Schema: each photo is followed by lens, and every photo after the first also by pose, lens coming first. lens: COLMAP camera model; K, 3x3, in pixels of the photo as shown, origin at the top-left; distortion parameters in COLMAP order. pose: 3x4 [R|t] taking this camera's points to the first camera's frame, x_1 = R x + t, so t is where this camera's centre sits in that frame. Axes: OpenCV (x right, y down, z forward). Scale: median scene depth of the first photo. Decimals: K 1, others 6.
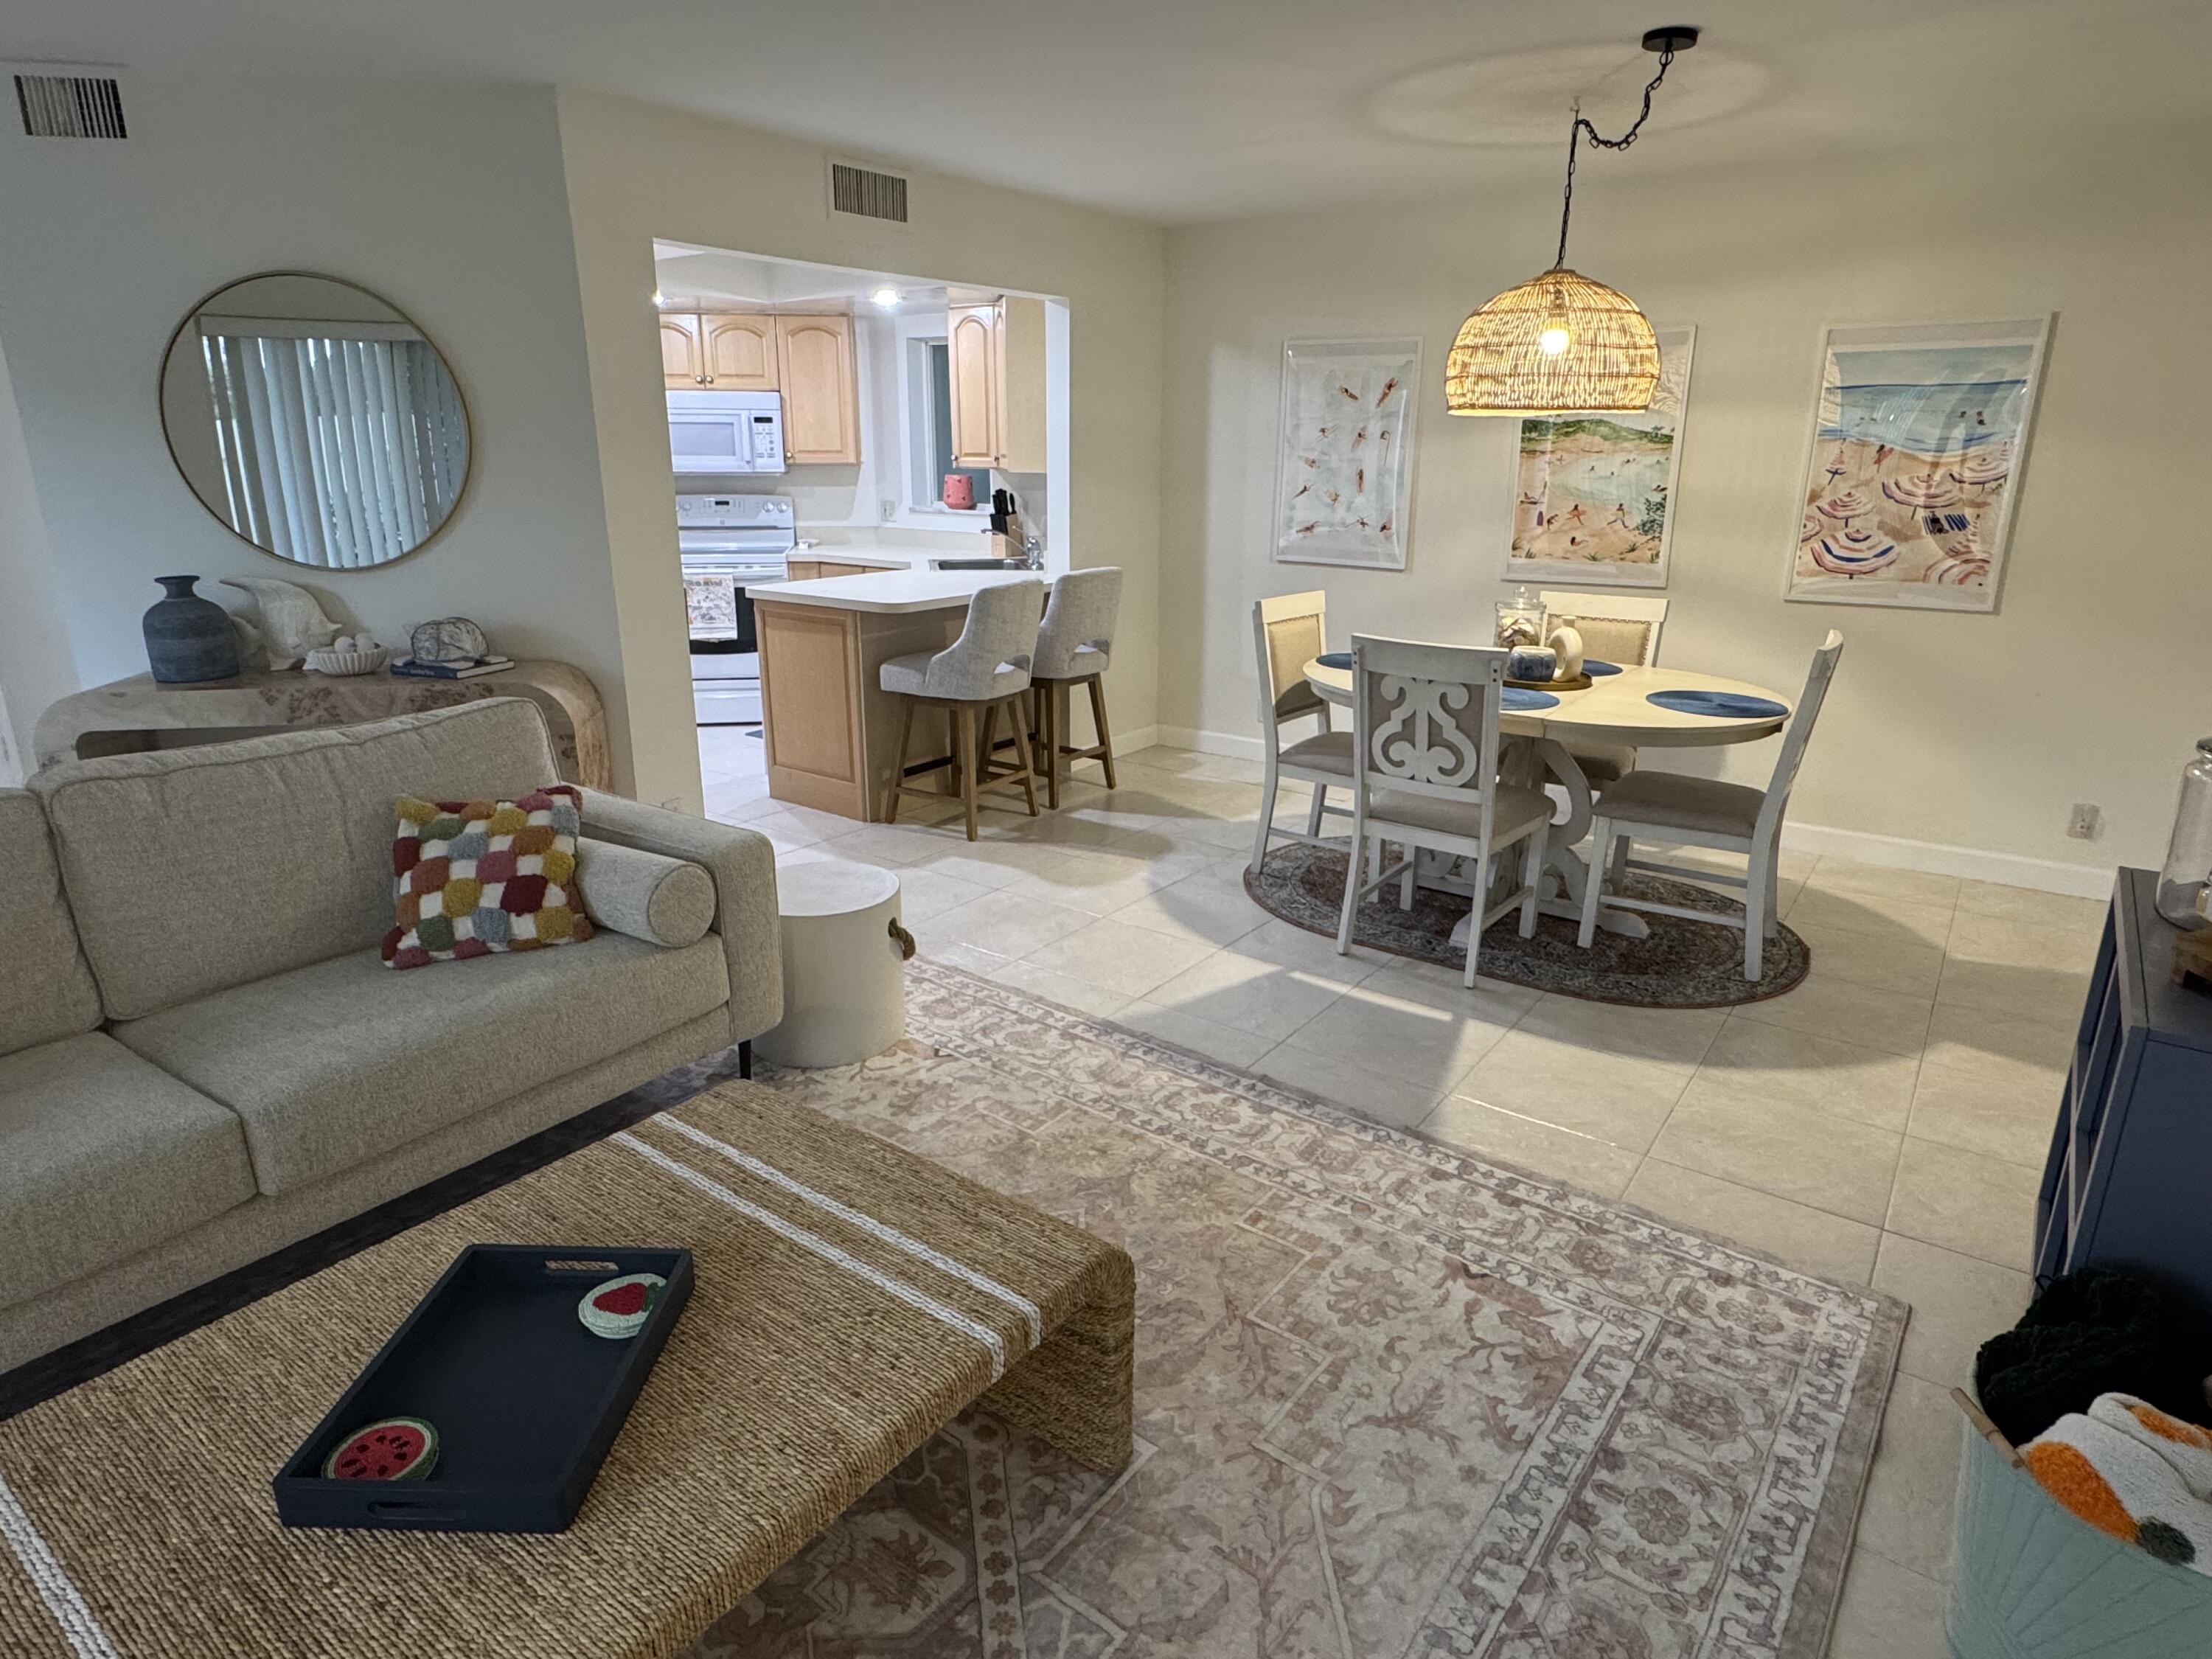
lens RADIAL K [[1260.3, 0, 1098.8], [0, 1260.3, 828.7], [0, 0, 1]] dist [-0.003890, 0.001738]
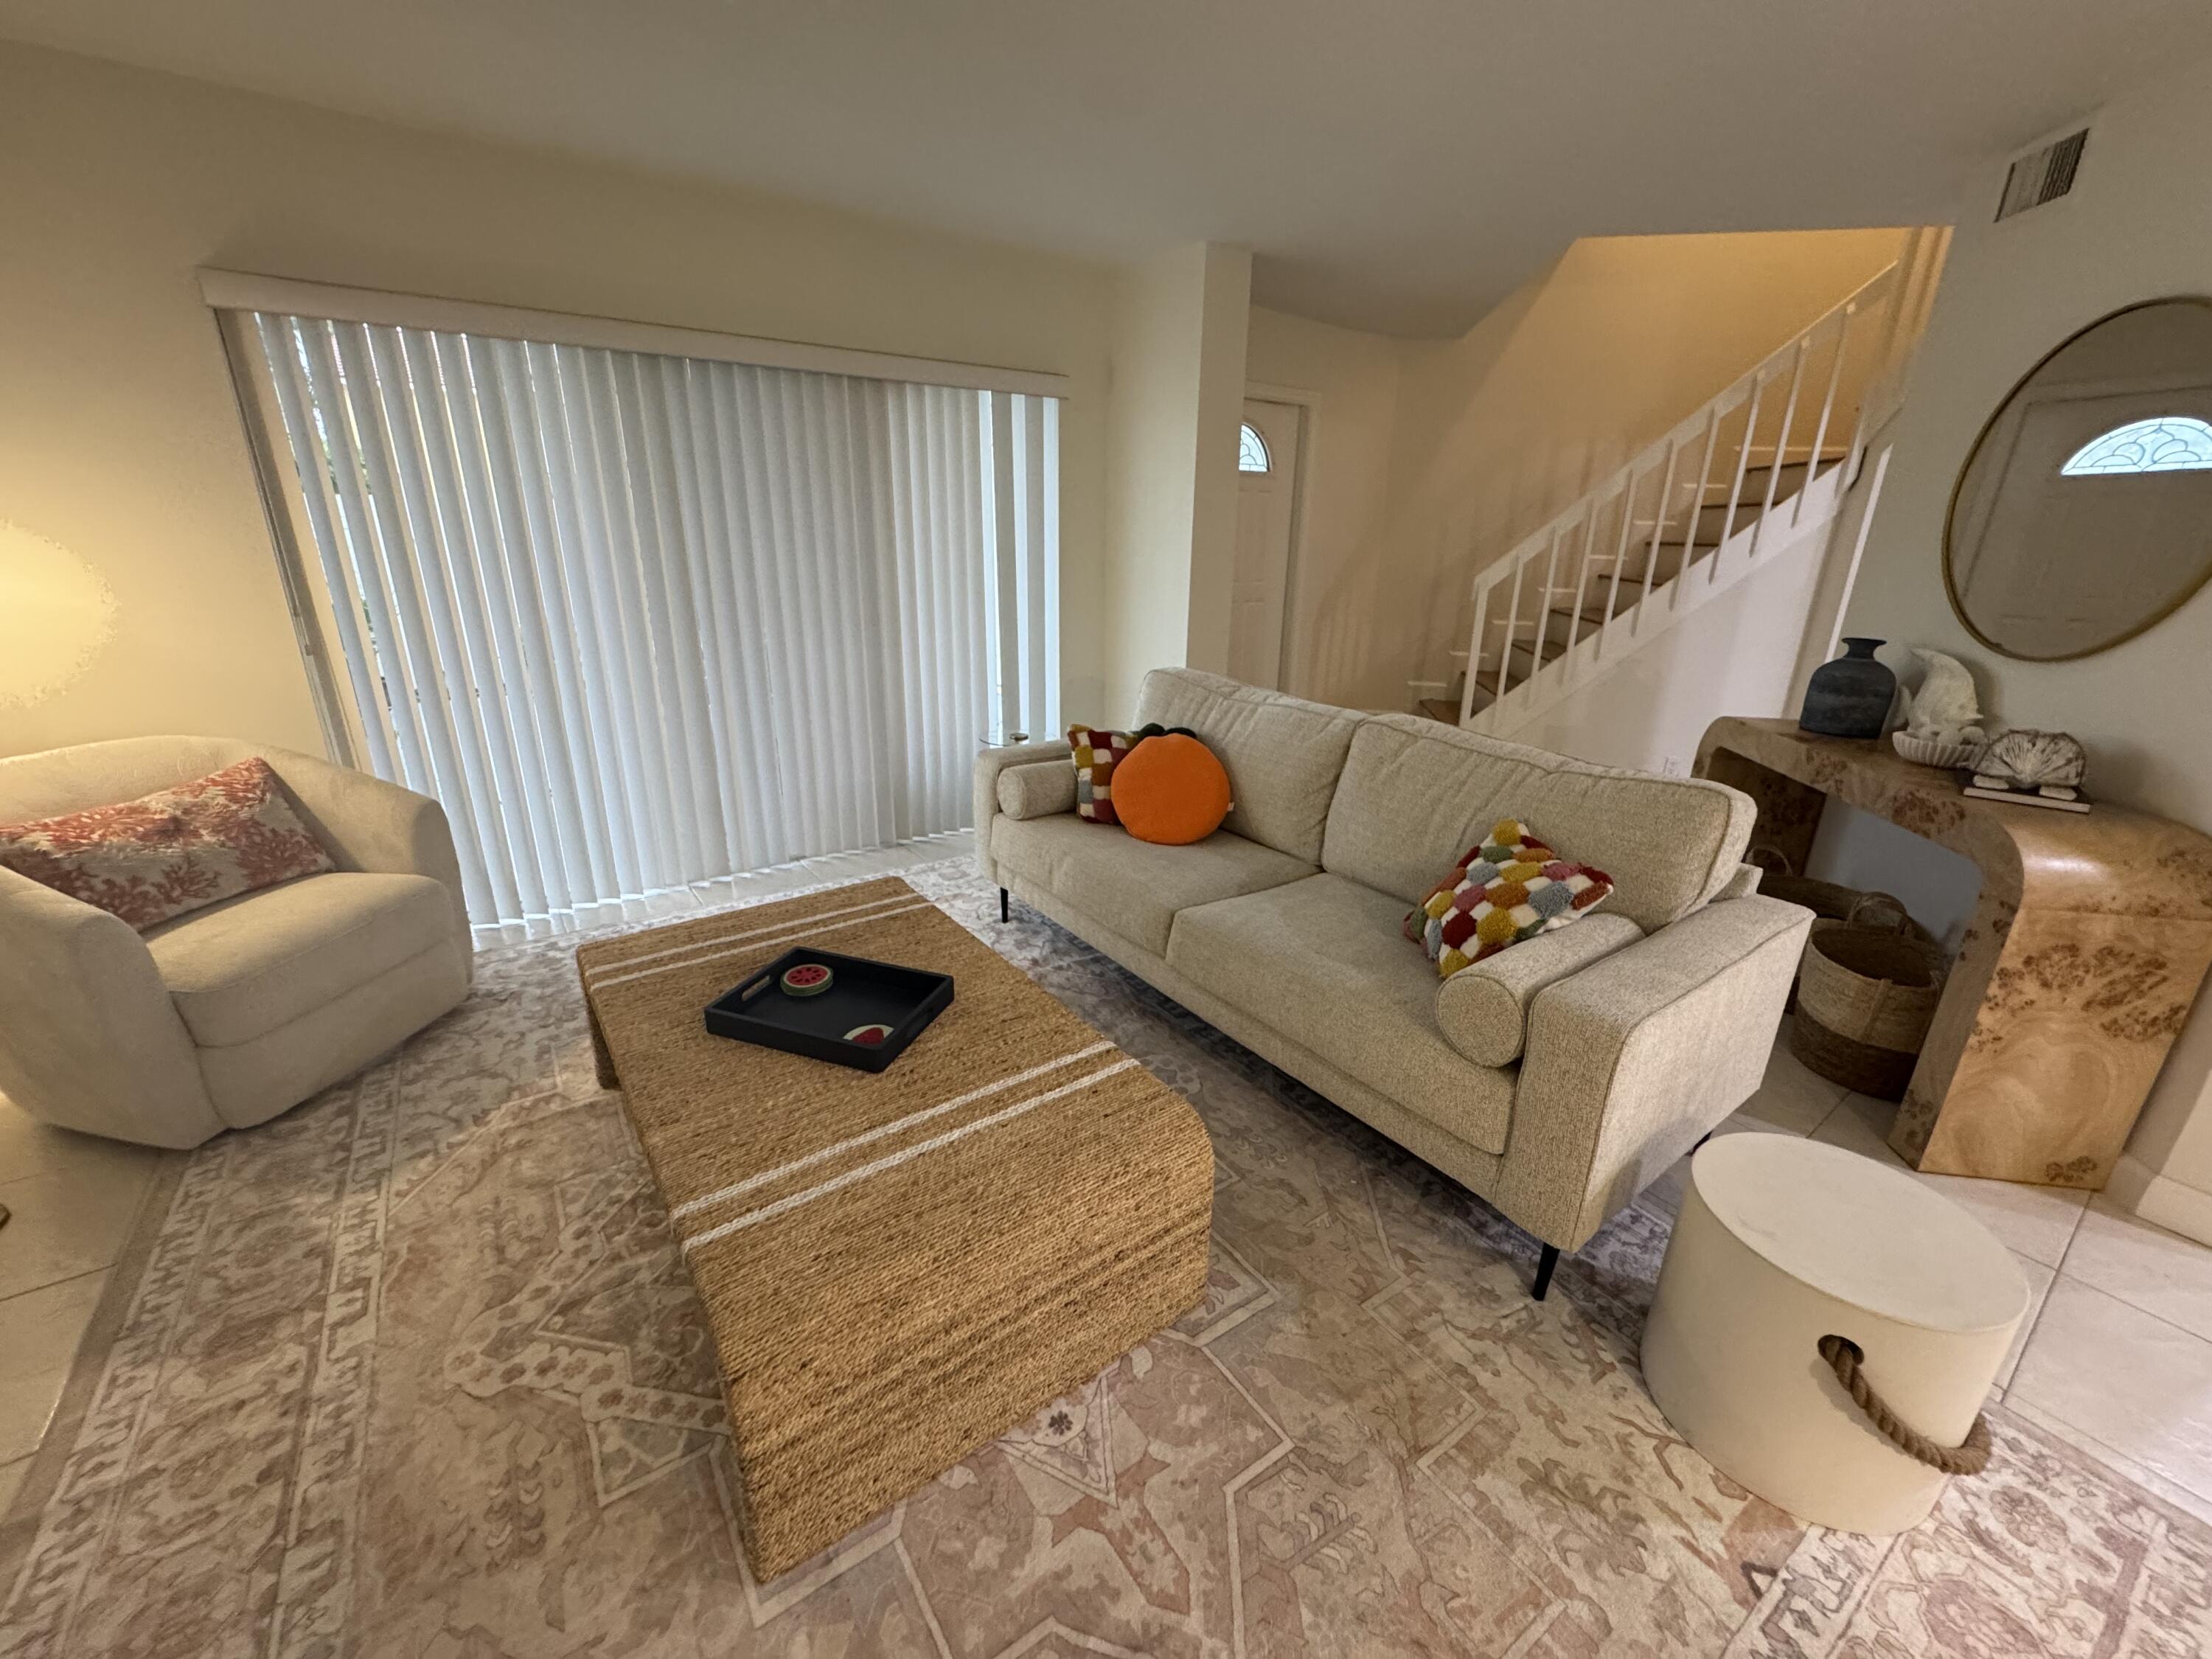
lens RADIAL K [[882.4, 0, 1104.9], [0, 882.4, 826.7], [0, 0, 1]] dist [-0.003397, 0.000921]
pose [[-0.301894, 0.298903, -0.905272, 0.186098], [-0.298271, 0.872291, 0.387482, -0.151697], [0.905480, 0.386995, -0.174185, 0.579219]]
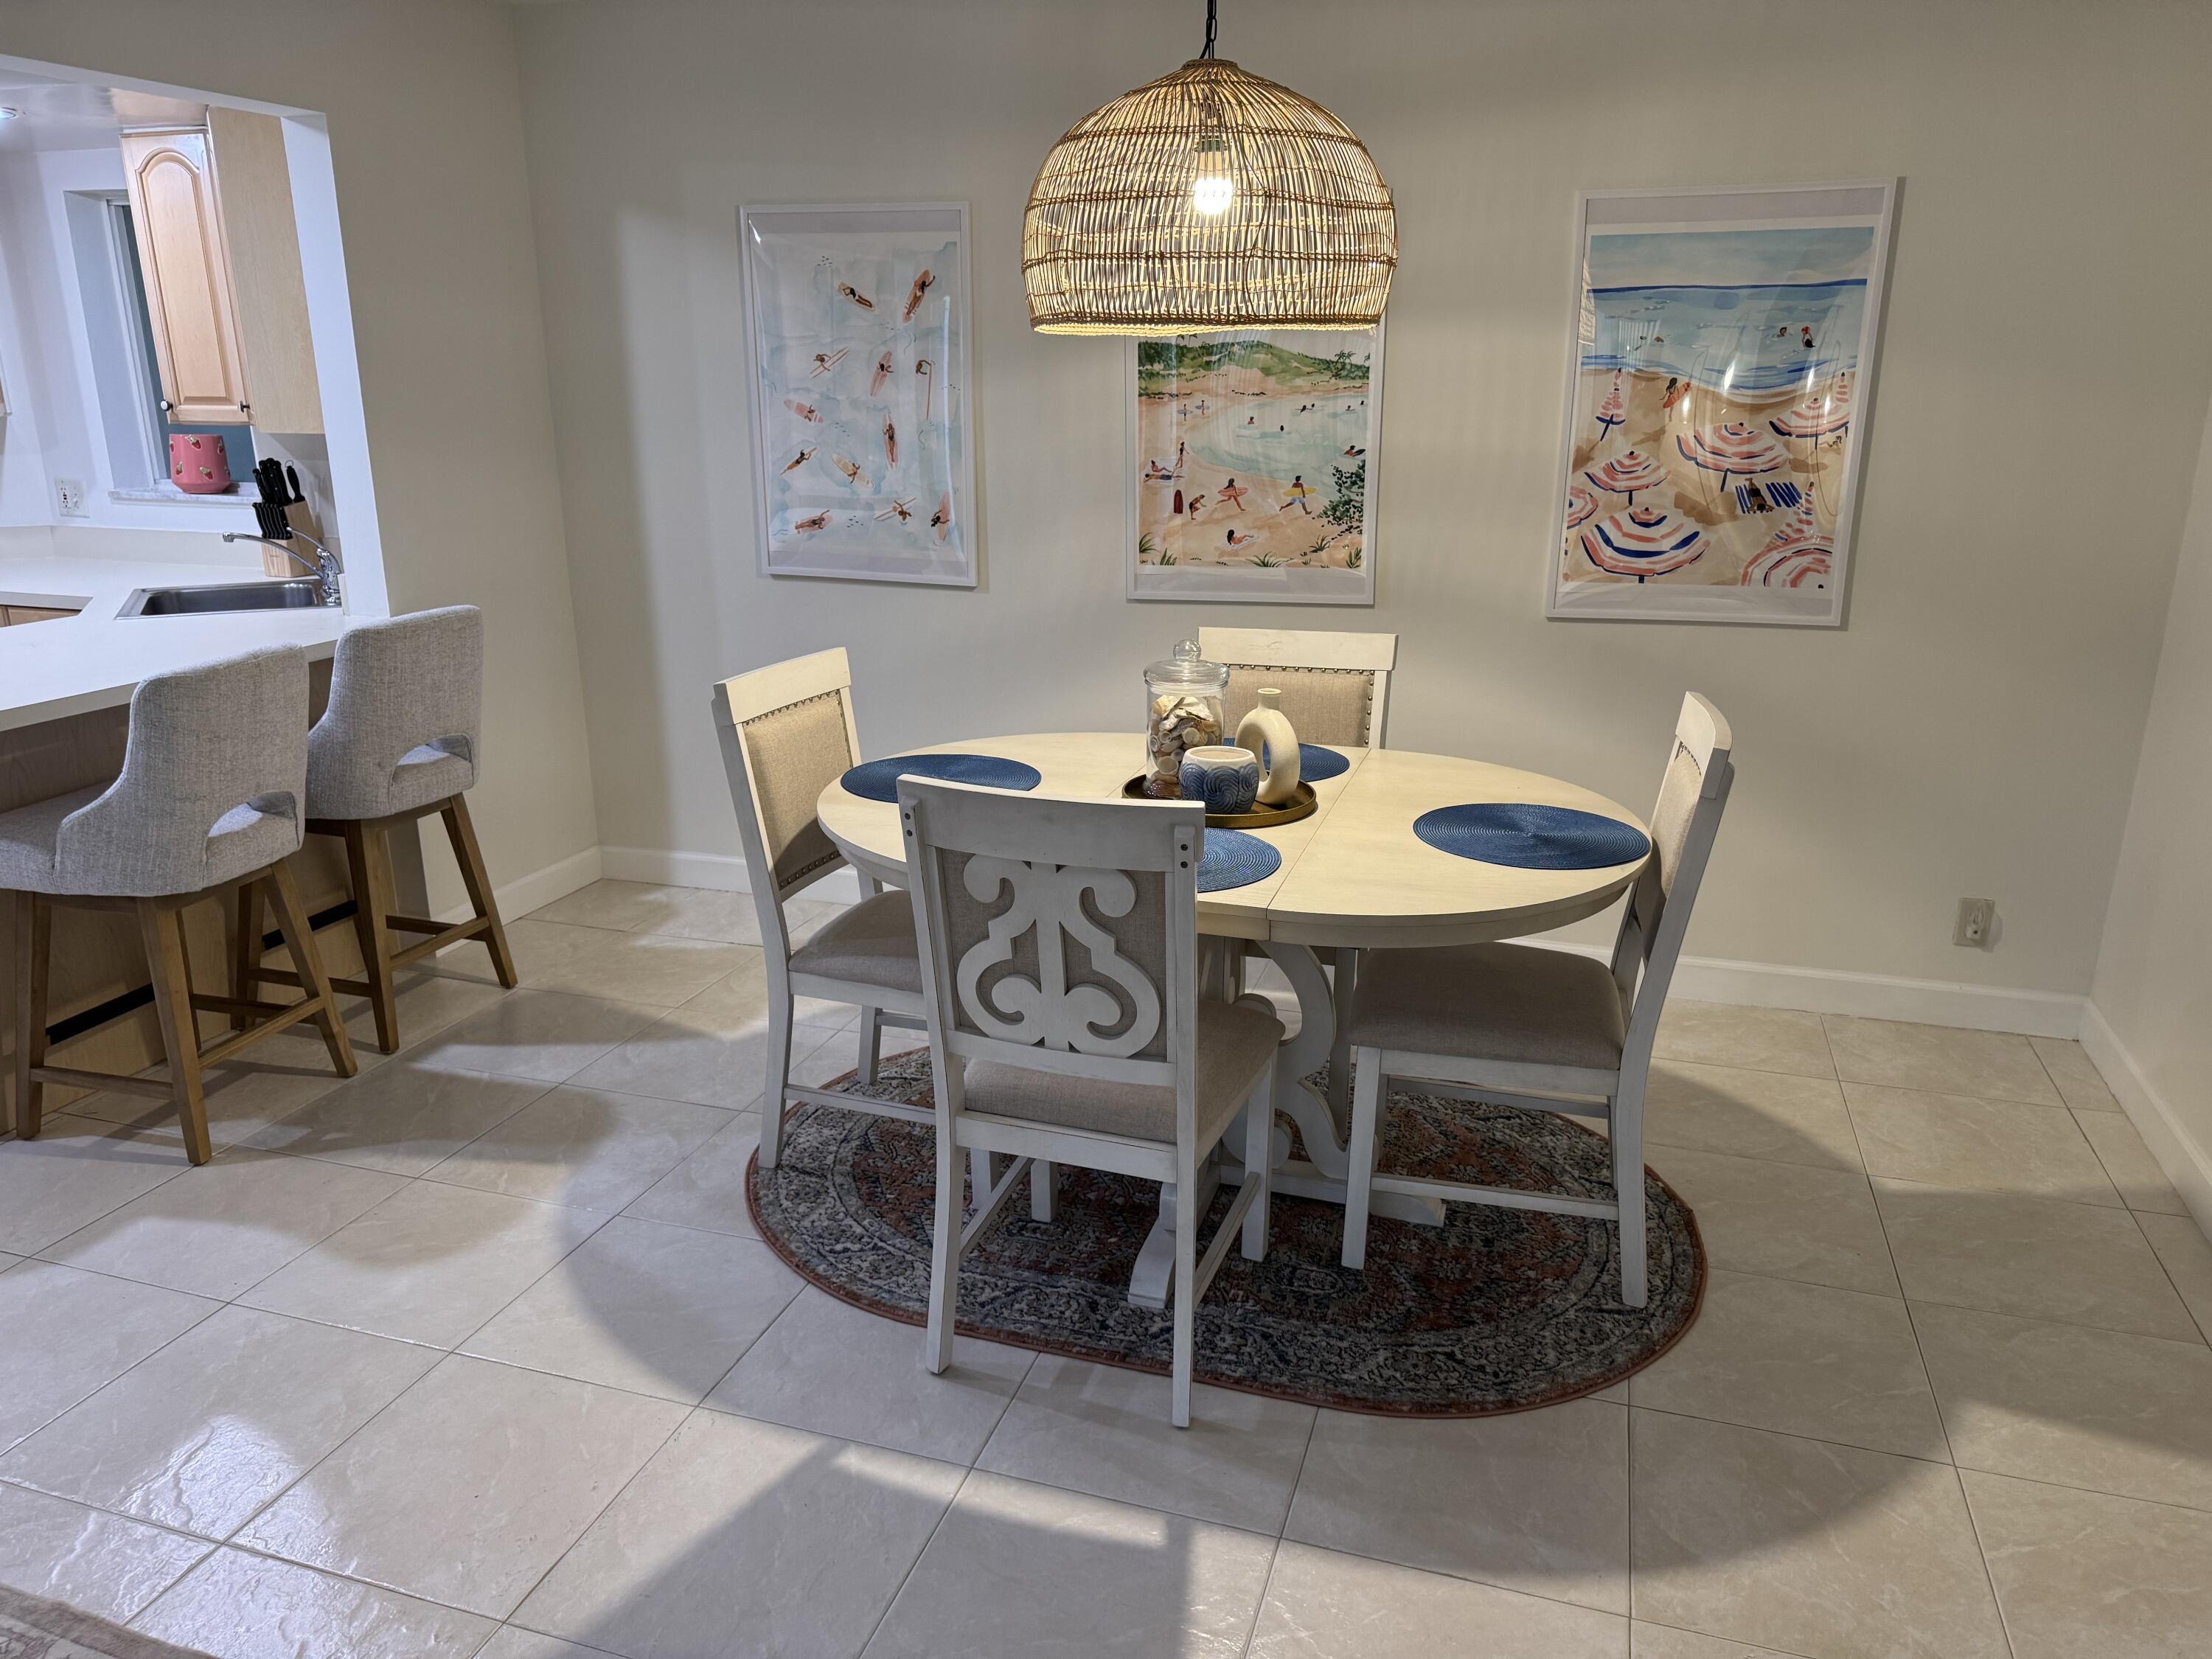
lens RADIAL K [[1558.3, 0, 1101.5], [0, 1558.3, 841.1], [0, 0, 1]] dist [0.044360, -0.043860]
pose [[0.949048, -0.094162, 0.300735, 0.087352], [0.095877, 0.995352, 0.009087, -0.121285], [-0.300193, 0.020209, 0.953664, 0.376172]]
